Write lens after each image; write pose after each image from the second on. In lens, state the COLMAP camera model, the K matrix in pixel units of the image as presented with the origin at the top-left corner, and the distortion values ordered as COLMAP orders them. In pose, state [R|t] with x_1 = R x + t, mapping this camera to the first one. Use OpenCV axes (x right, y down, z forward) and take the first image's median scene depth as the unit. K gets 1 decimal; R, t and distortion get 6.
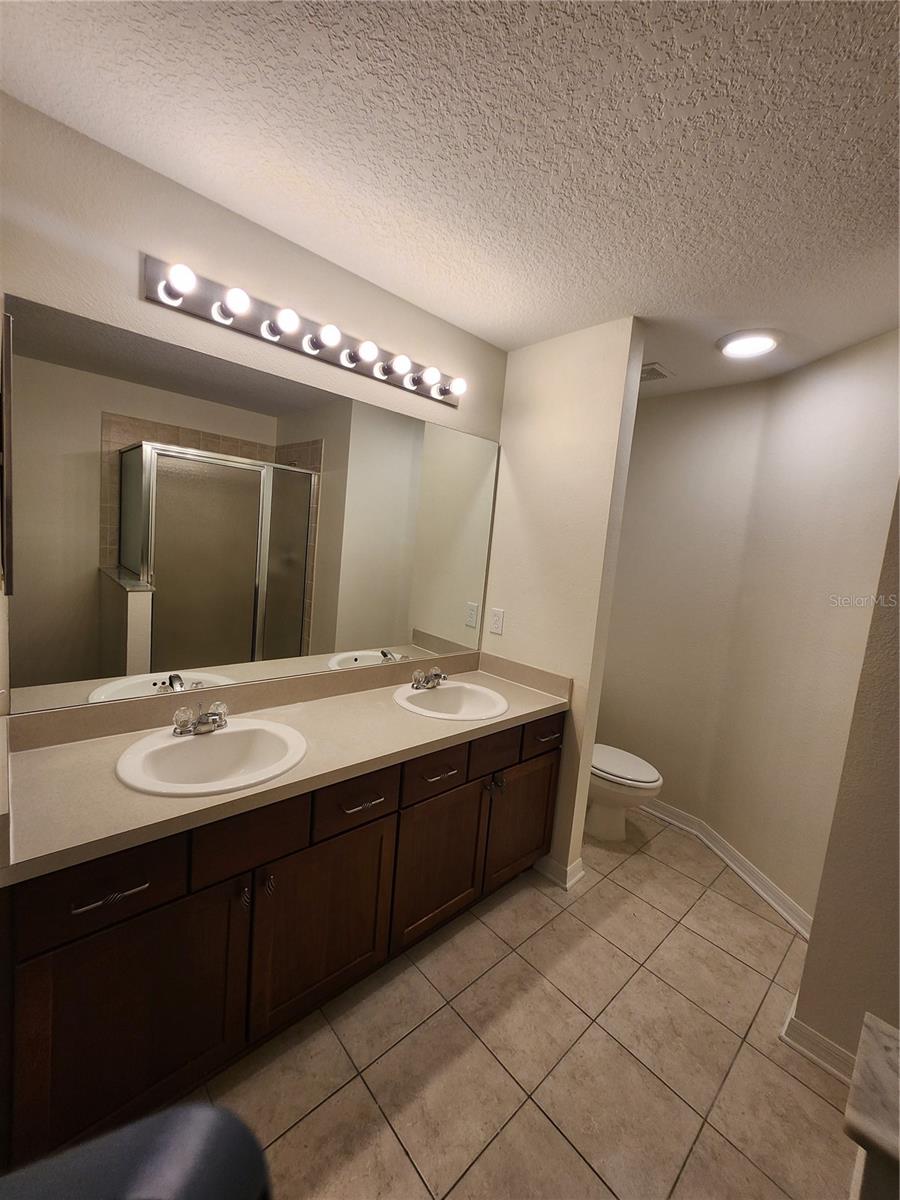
lens RADIAL K [[475.1, 0, 442.6], [0, 475.1, 591.7], [0, 0, 1]] dist [-0.000982, 0.001962]
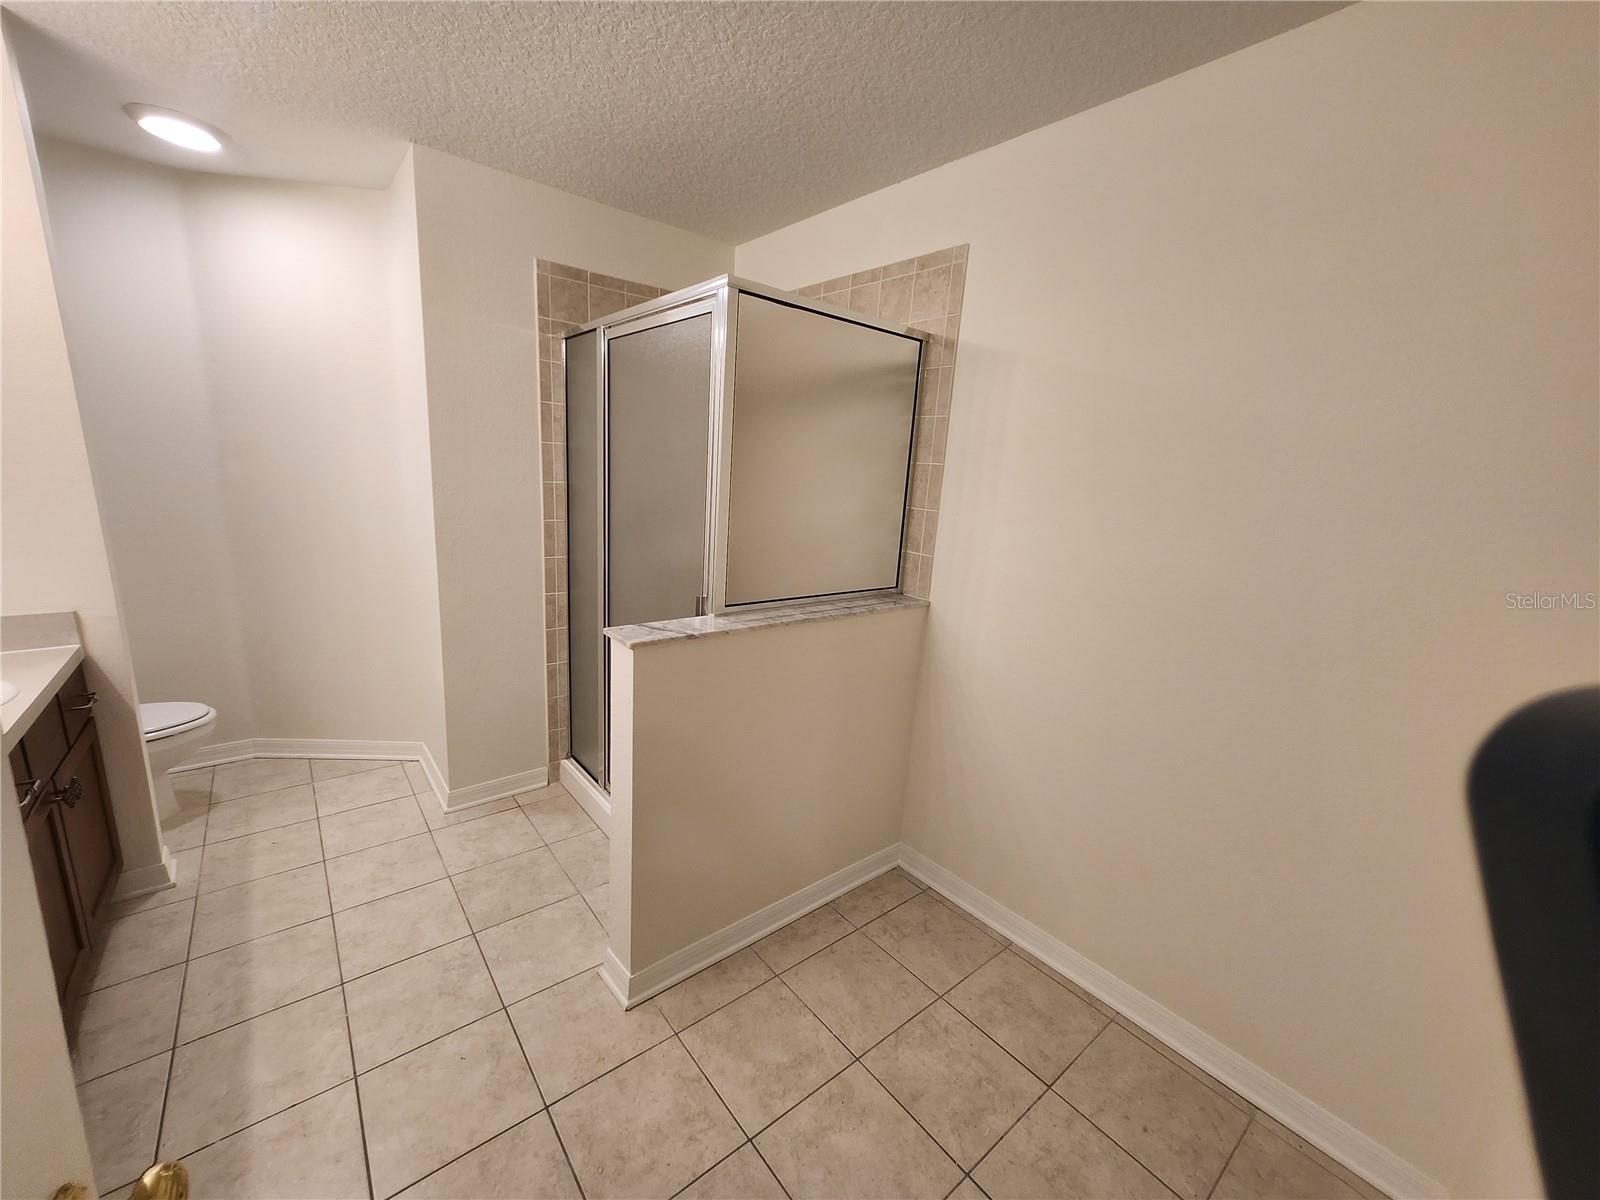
lens RADIAL K [[633.5, 0, 793.3], [0, 633.5, 607.9], [0, 0, 1]] dist [-0.000982, 0.001962]
pose [[0.052197, -0.296547, 0.953591, -0.574498], [0.045642, 0.954603, 0.294364, -0.038064], [-0.997593, 0.028159, 0.063363, -0.044695]]
